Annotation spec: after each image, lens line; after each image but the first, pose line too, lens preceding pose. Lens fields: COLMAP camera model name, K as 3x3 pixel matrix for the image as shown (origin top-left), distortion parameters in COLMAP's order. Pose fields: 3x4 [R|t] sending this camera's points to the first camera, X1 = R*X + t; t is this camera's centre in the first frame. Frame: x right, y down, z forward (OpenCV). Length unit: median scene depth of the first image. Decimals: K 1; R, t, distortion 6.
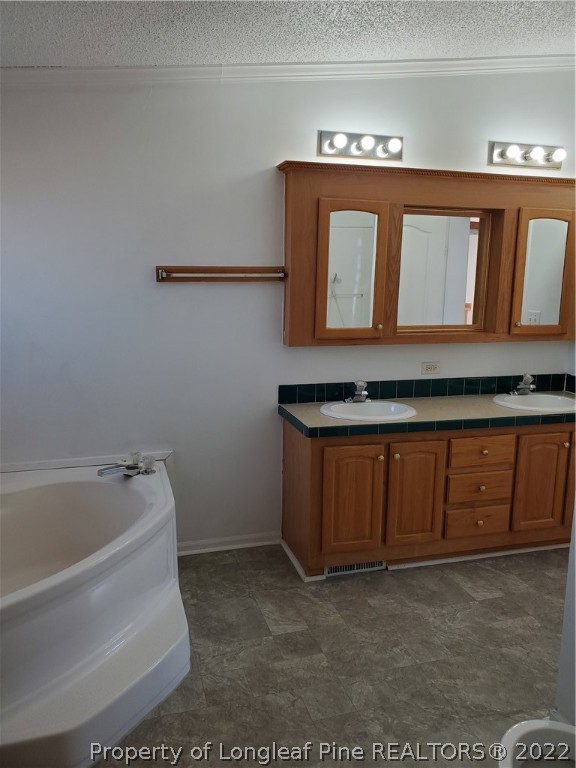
lens RADIAL K [[578.7, 0, 280.6], [0, 578.7, 367.0], [0, 0, 1]] dist [0.007377, -0.001167]
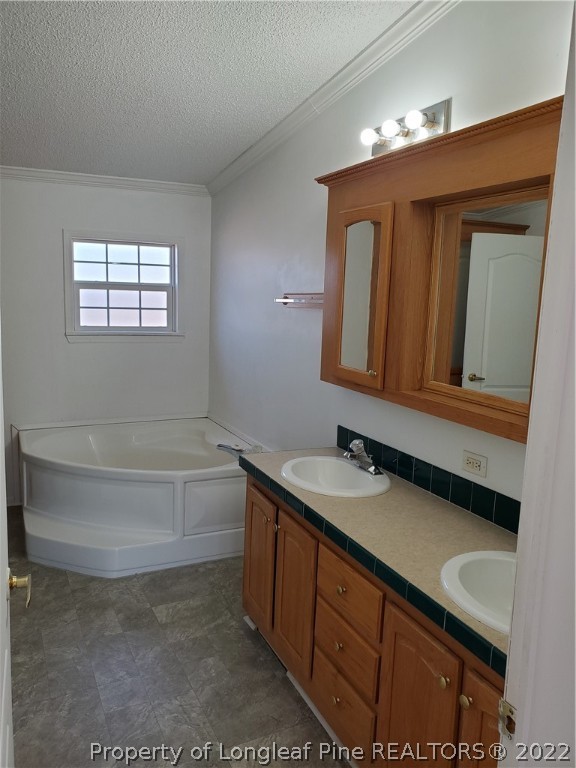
lens RADIAL K [[588.6, 0, 287.9], [0, 588.6, 371.8], [0, 0, 1]] dist [0.010079, -0.003185]
pose [[0.190543, 0.125217, -0.973660, 1.015222], [-0.195682, 0.976772, 0.087323, -0.133004], [0.961978, 0.173890, 0.210620, 0.849223]]
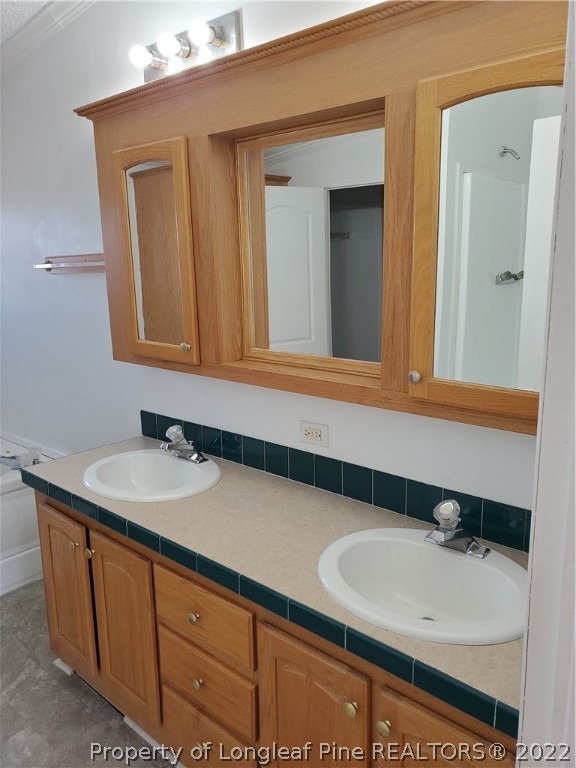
lens RADIAL K [[588.6, 0, 287.9], [0, 588.6, 371.8], [0, 0, 1]] dist [0.010079, -0.003185]
pose [[0.566586, 0.136894, -0.812552, 0.860991], [-0.110944, 0.989798, 0.089395, -0.127125], [0.816500, 0.039498, 0.575993, 0.839490]]
